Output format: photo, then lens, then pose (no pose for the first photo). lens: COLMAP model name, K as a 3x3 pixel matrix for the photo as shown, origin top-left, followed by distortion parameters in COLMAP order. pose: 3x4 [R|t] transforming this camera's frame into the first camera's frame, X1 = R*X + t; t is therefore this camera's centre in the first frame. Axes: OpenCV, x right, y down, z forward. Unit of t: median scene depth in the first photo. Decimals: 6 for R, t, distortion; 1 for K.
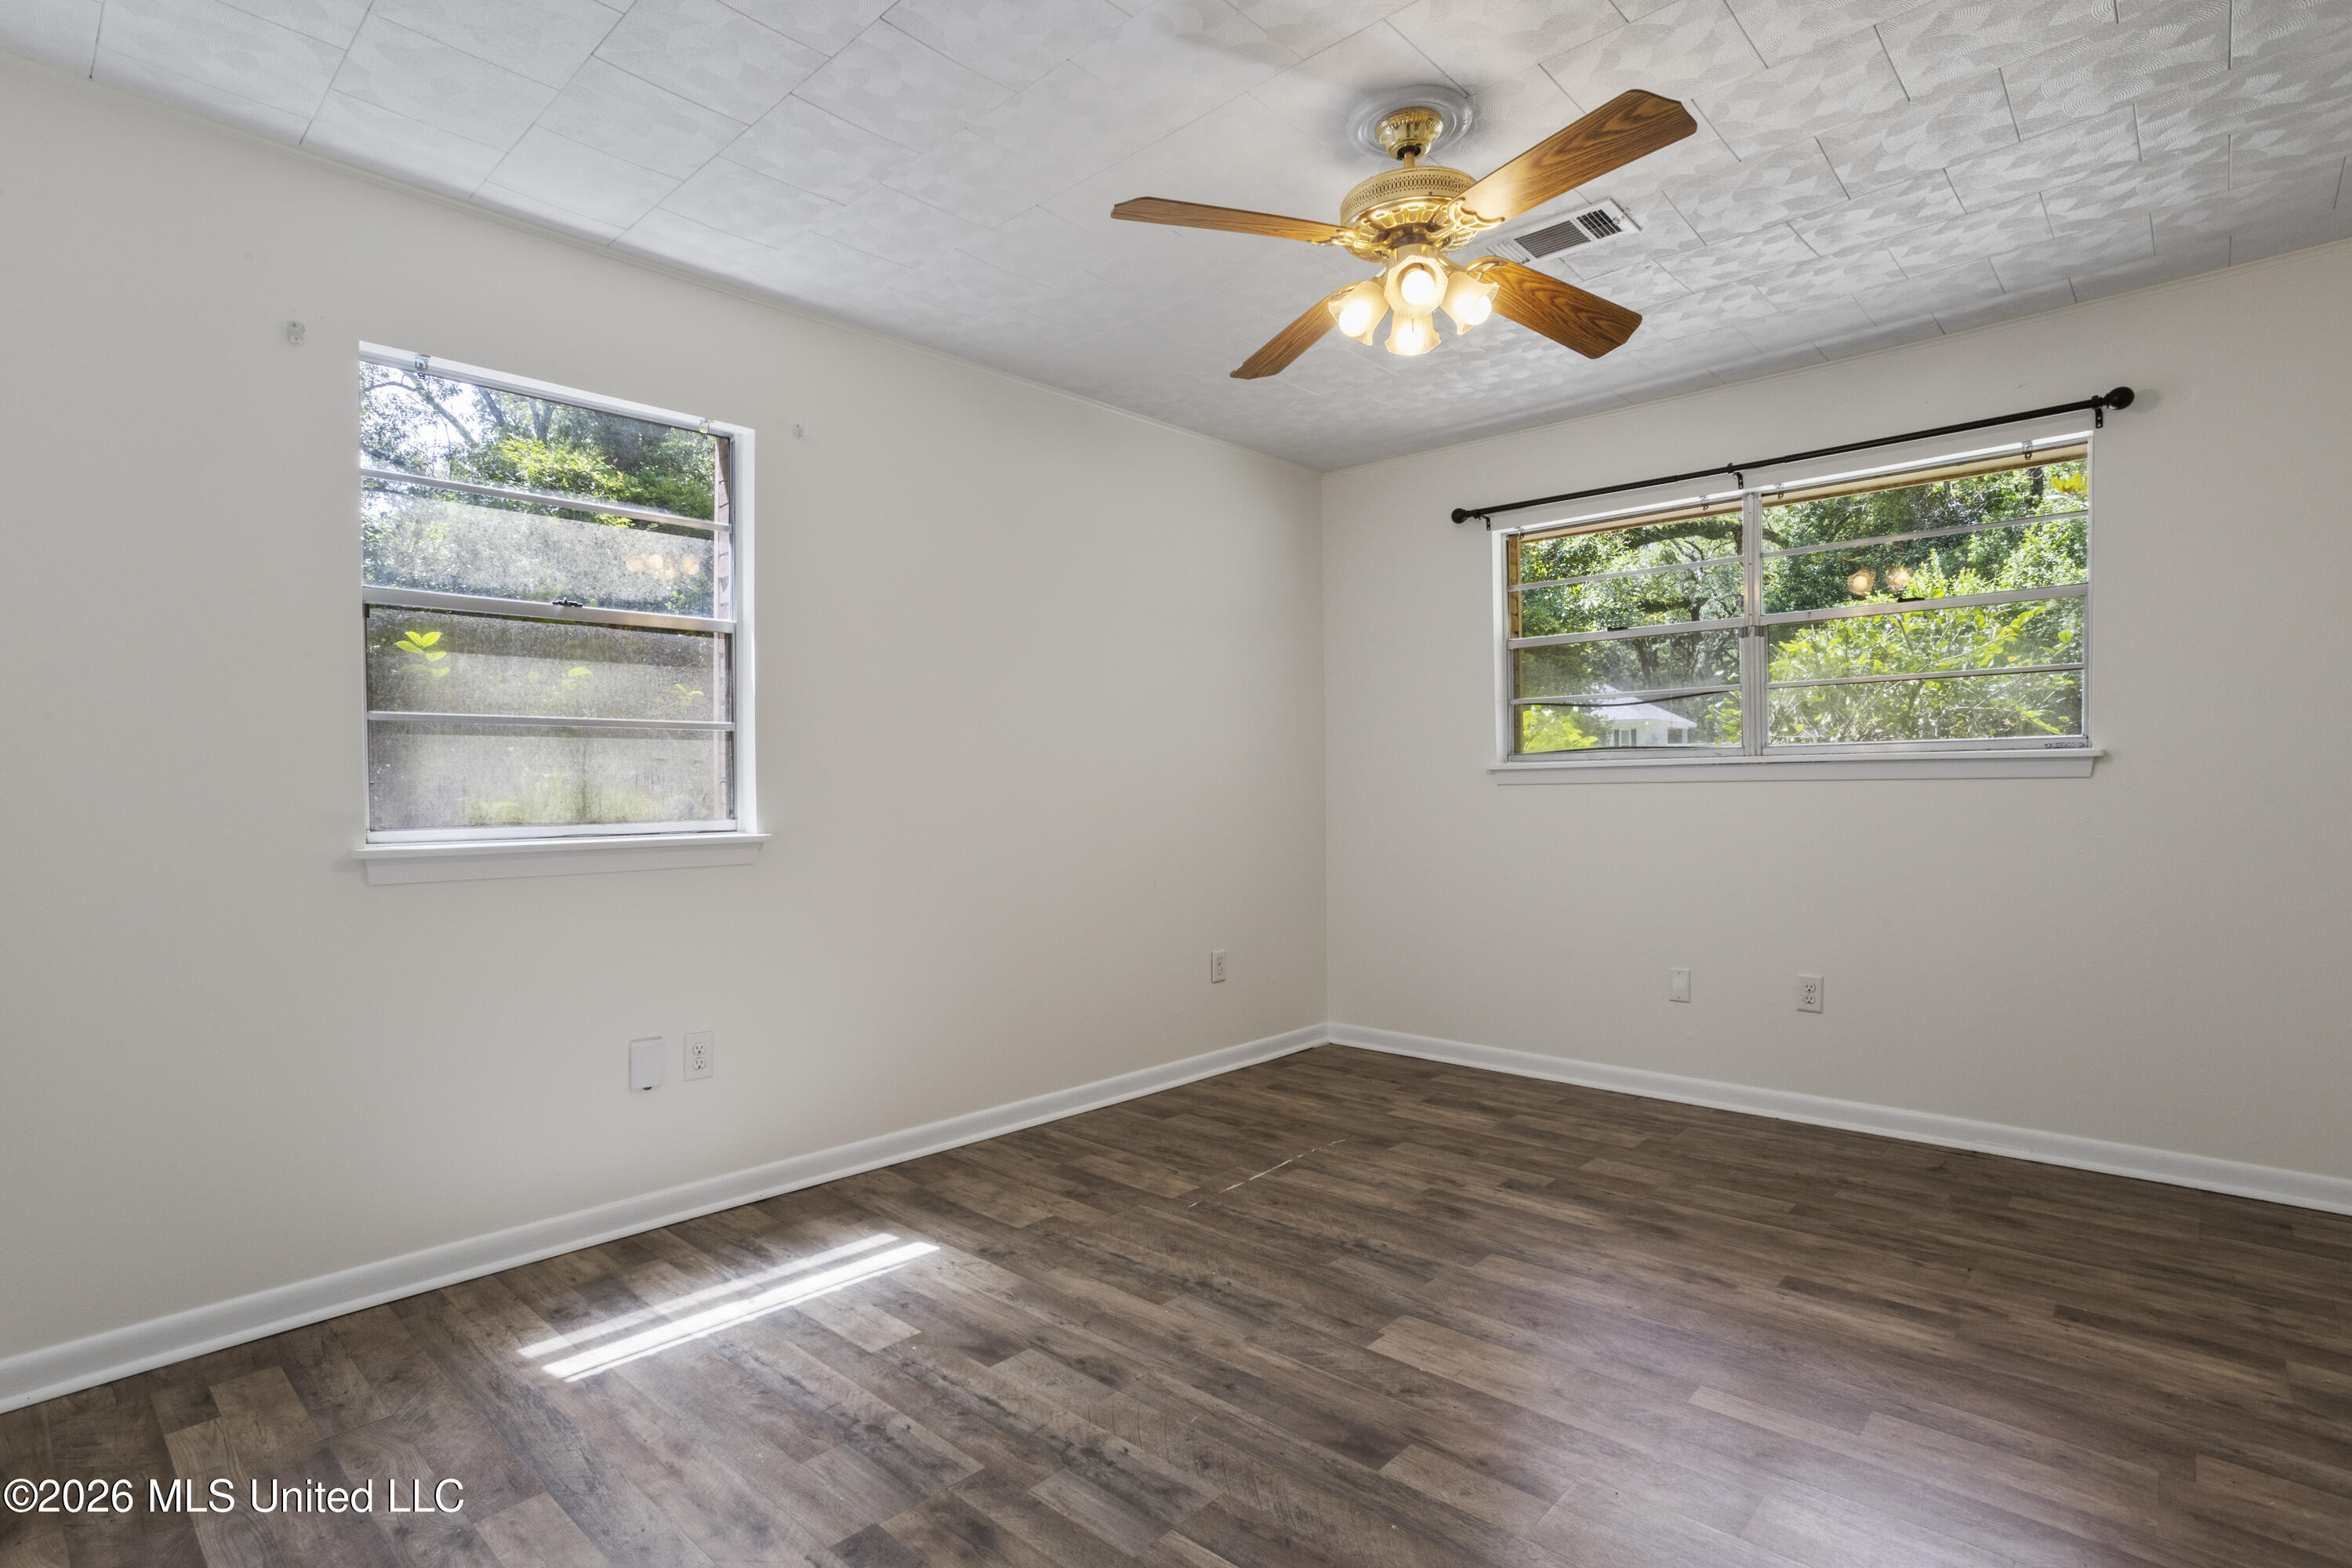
lens RADIAL K [[1138.1, 0, 1167.5], [0, 1138.1, 782.4], [0, 0, 1]] dist [-0.005067, 0.000491]
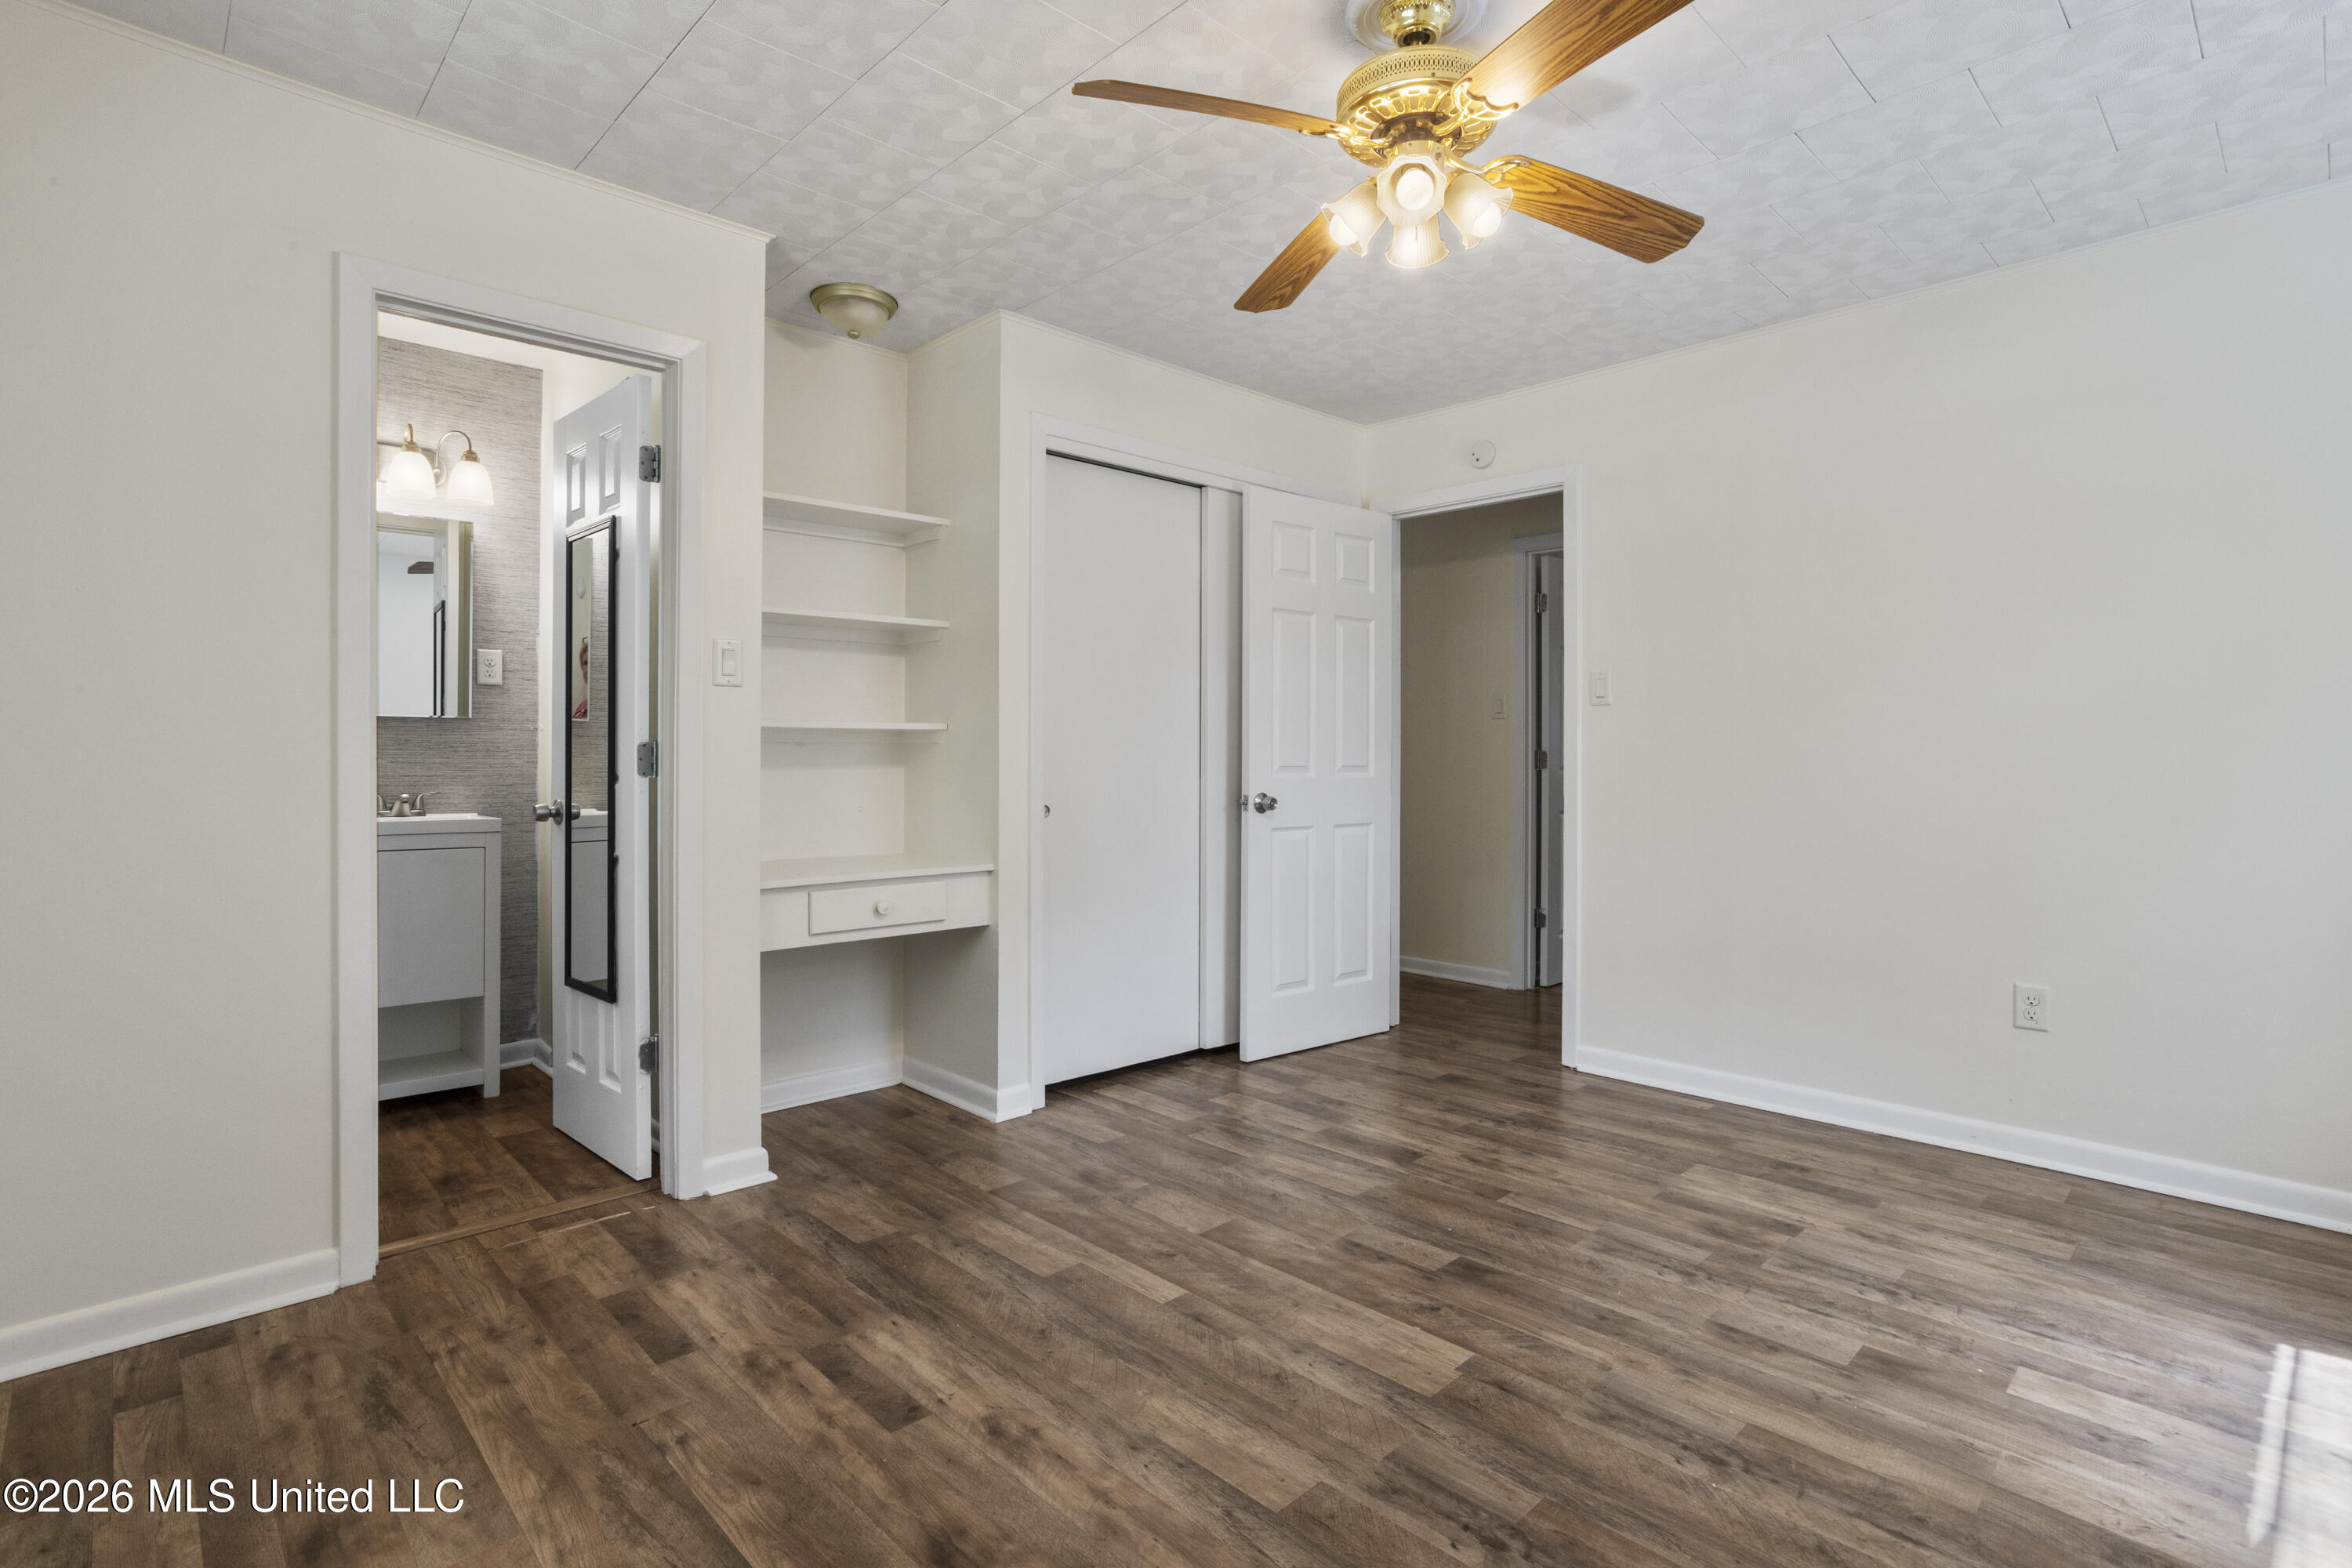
lens RADIAL K [[1138.1, 0, 1172.1], [0, 1138.1, 774.8], [0, 0, 1]] dist [-0.005067, 0.000491]
pose [[-0.998254, 0.006889, 0.058665, 0.371048], [0.007221, 0.999959, 0.005455, 0.013872], [-0.058625, 0.005870, -0.998263, 1.976445]]
